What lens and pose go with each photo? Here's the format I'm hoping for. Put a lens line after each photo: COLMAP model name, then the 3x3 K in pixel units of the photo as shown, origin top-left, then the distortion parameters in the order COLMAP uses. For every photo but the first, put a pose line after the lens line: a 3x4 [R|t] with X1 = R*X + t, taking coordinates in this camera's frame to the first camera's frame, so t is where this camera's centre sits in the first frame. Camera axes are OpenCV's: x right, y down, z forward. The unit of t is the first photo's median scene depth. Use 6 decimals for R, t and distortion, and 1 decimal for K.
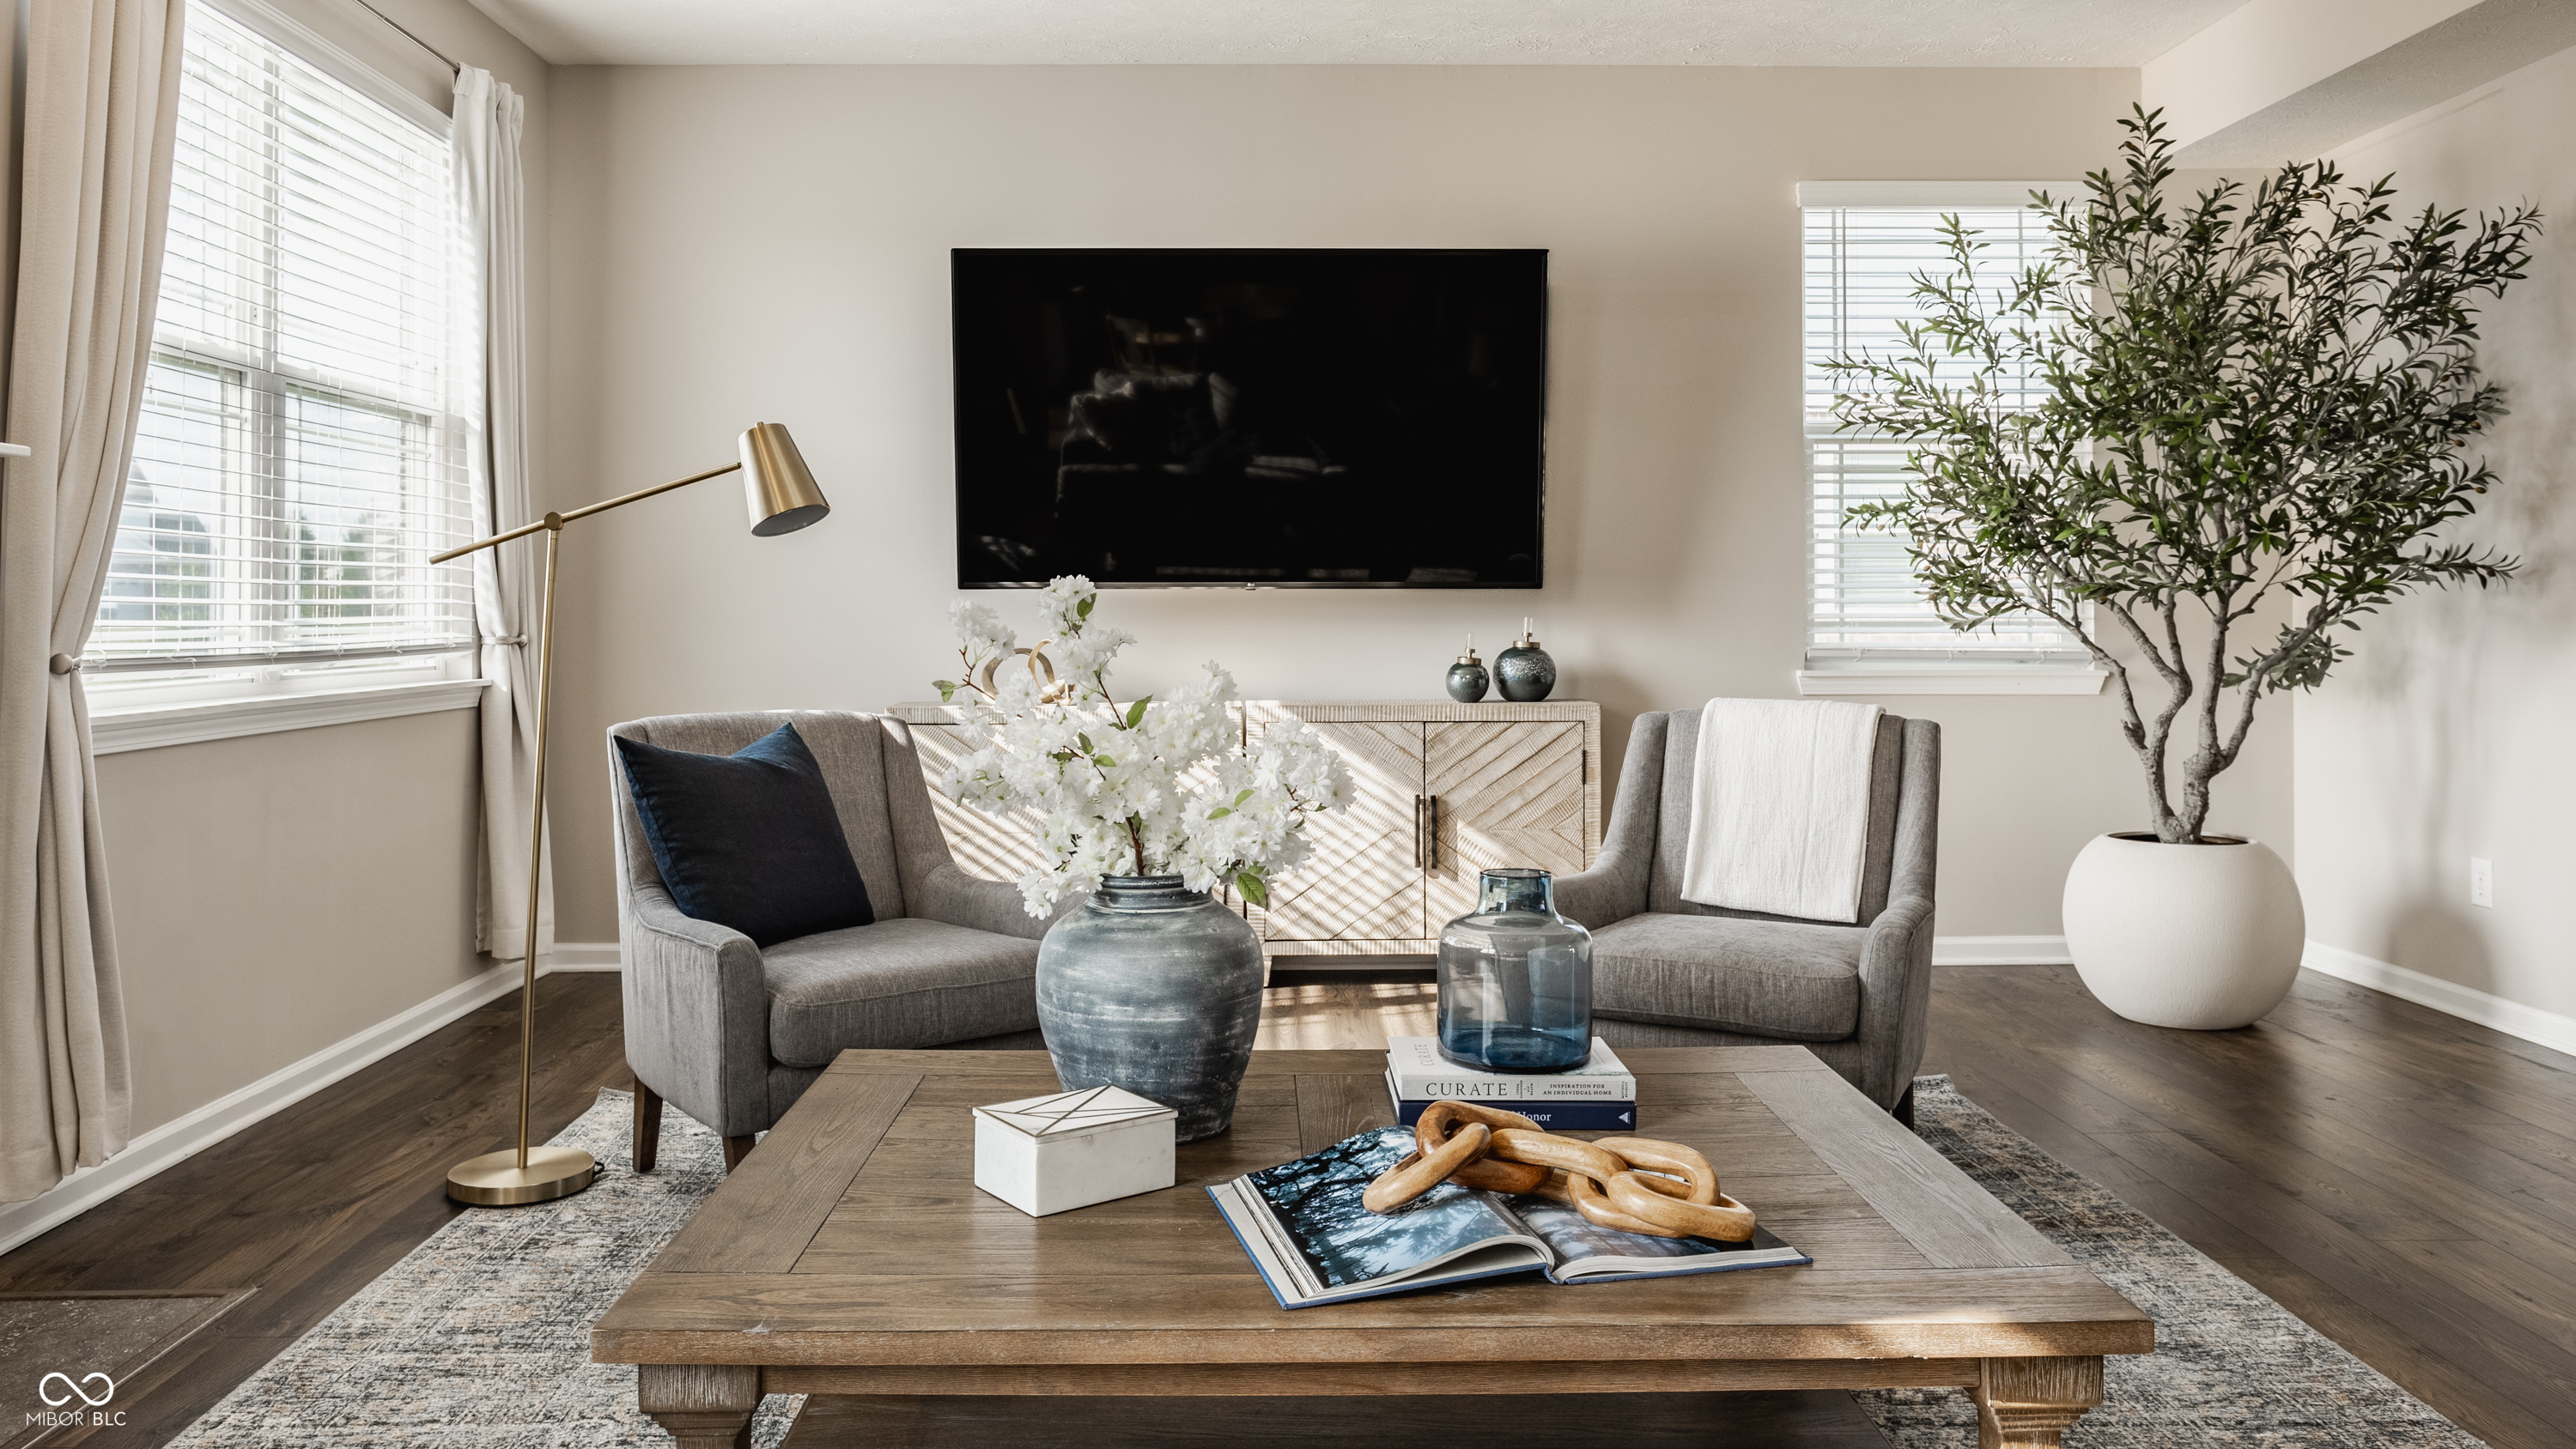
lens RADIAL K [[1836.8, 0, 1241.0], [0, 1836.8, 601.8], [0, 0, 1]] dist [-0.021980, -0.000812]
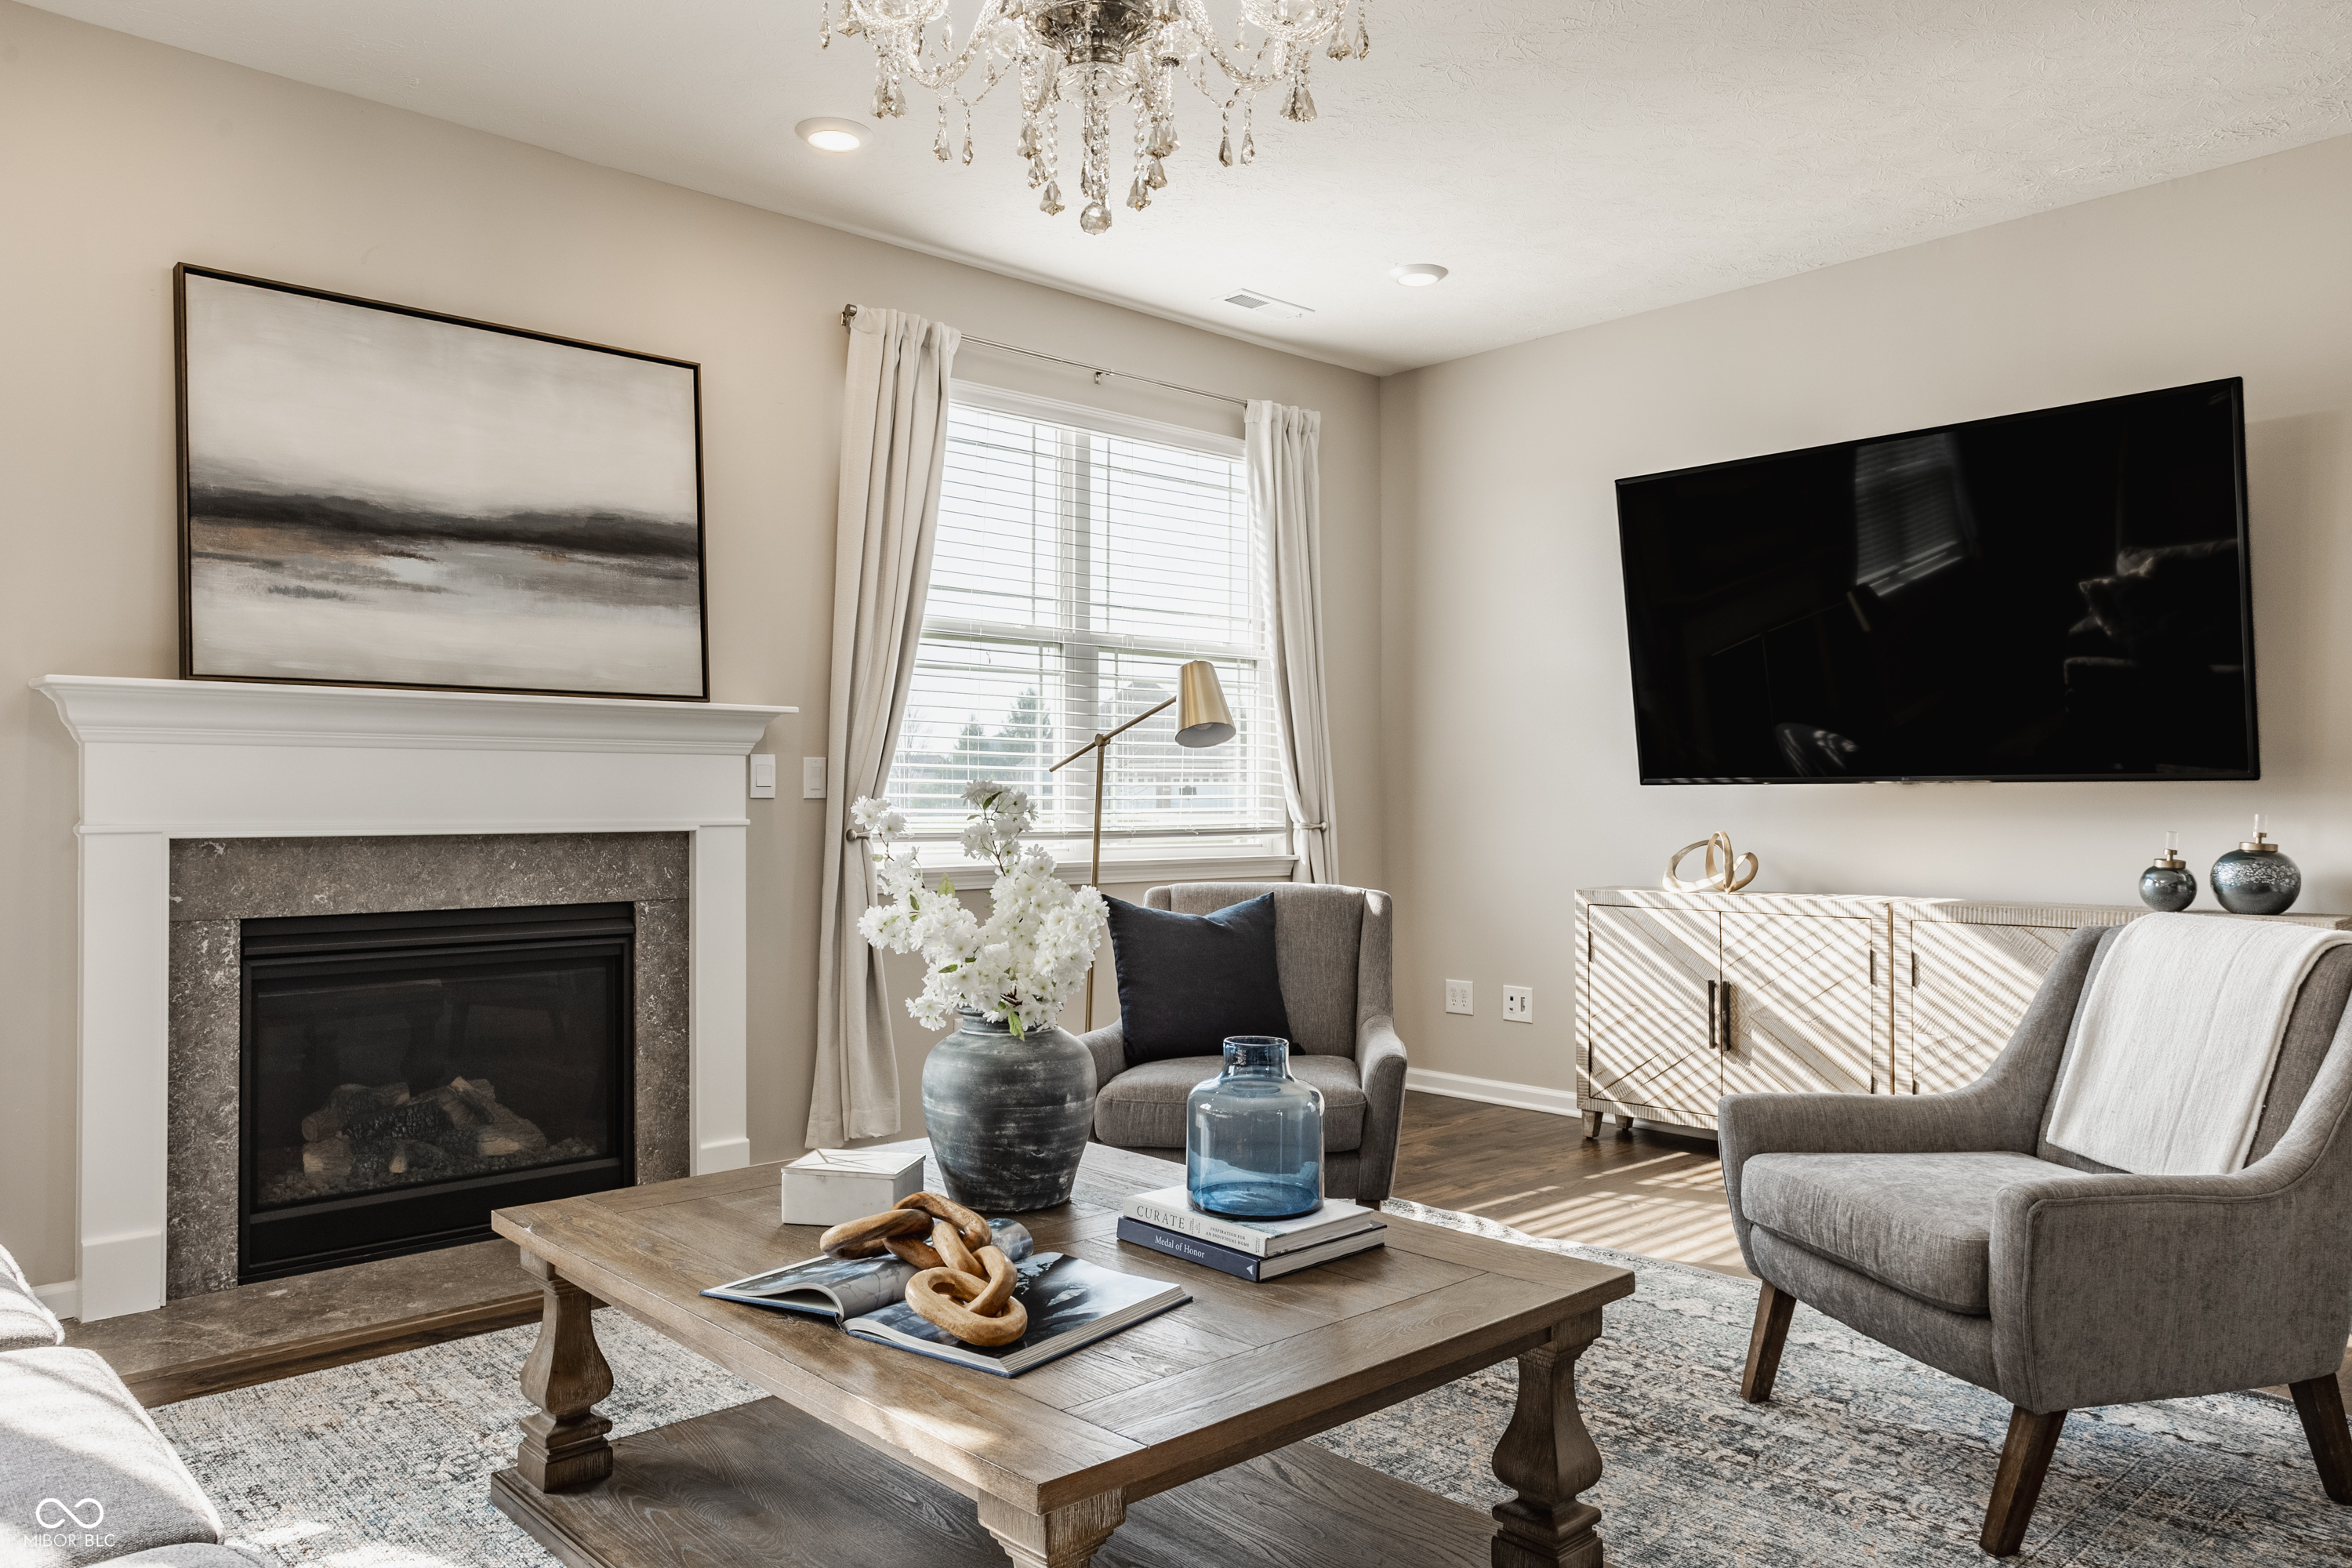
lens RADIAL K [[1629.9, 0, 1161.7], [0, 1629.9, 787.1], [0, 0, 1]] dist [-0.010565, 0.012315]
pose [[0.669745, -0.004946, -0.742575, 0.407955], [0.002083, 0.999986, -0.004782, -0.001440], [0.742588, 0.001656, 0.669746, 0.138552]]
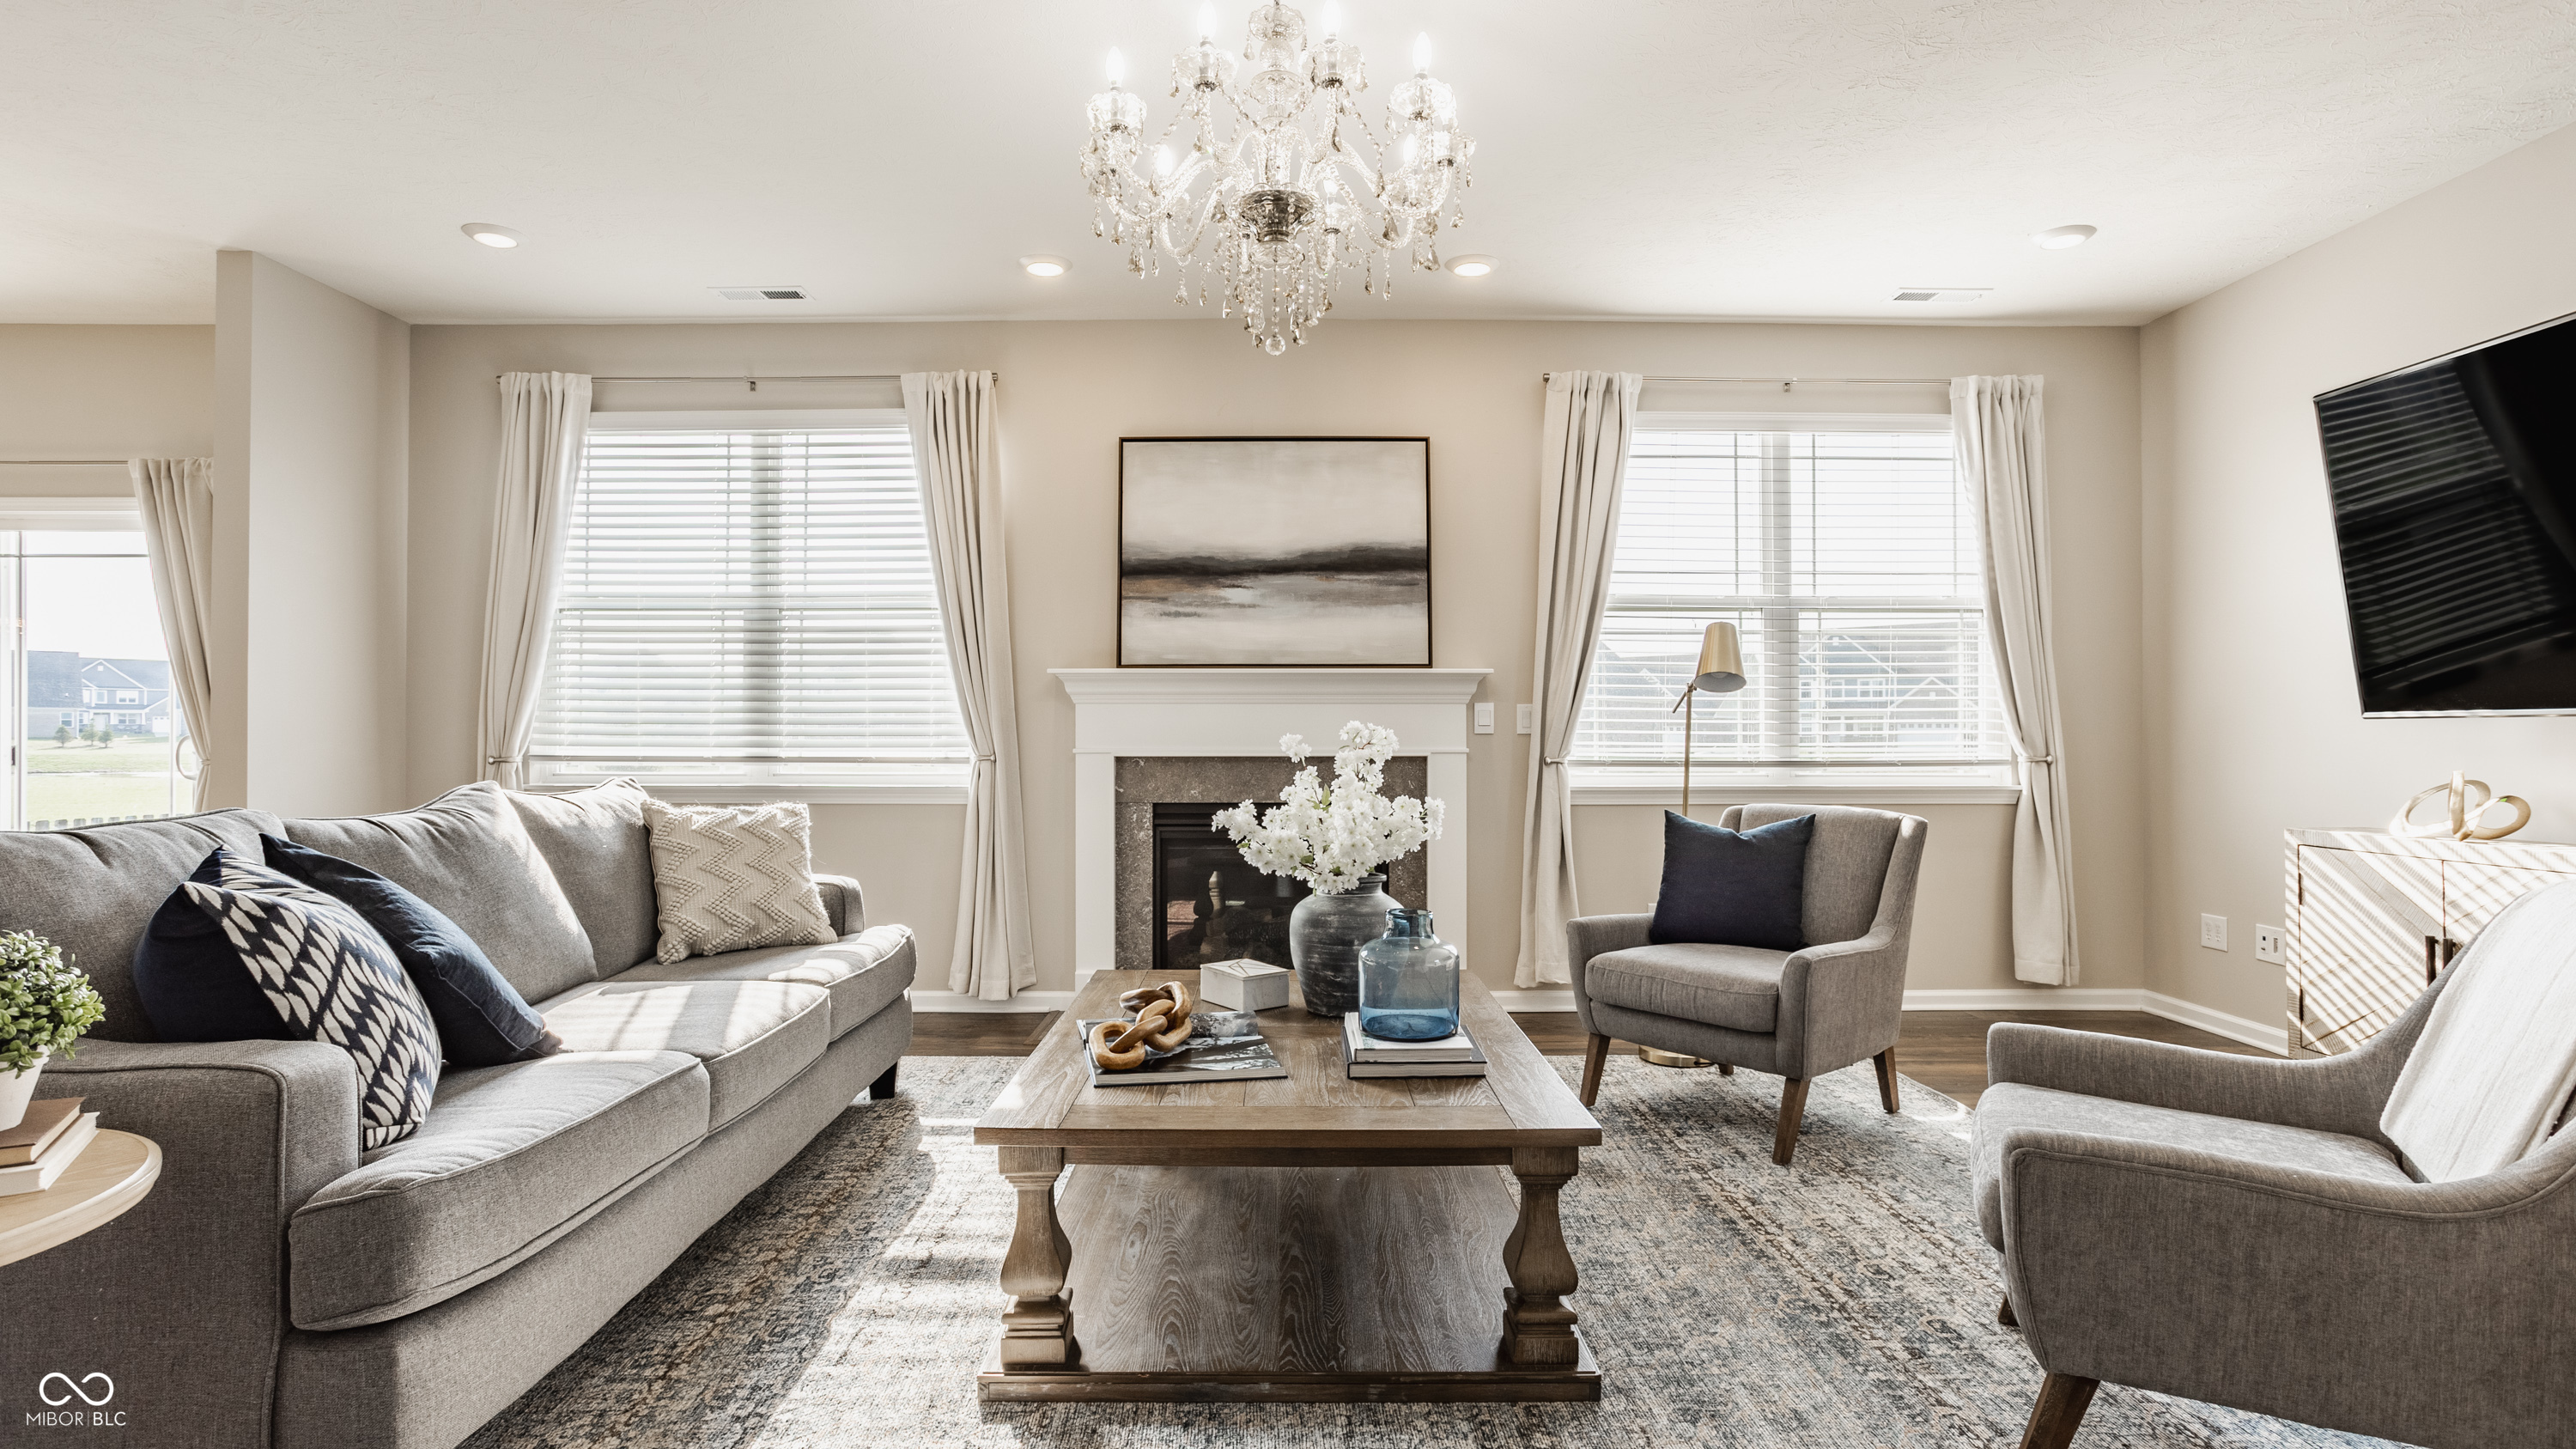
lens RADIAL K [[1246.6, 0, 1280.7], [0, 1246.6, 726.3], [0, 0, 1]] dist [-0.043037, 0.018614]
pose [[-0.005874, -0.005409, -0.999968, 0.571880], [0.003114, 0.999980, -0.005427, -0.001170], [0.999978, -0.003146, -0.005857, 0.429790]]
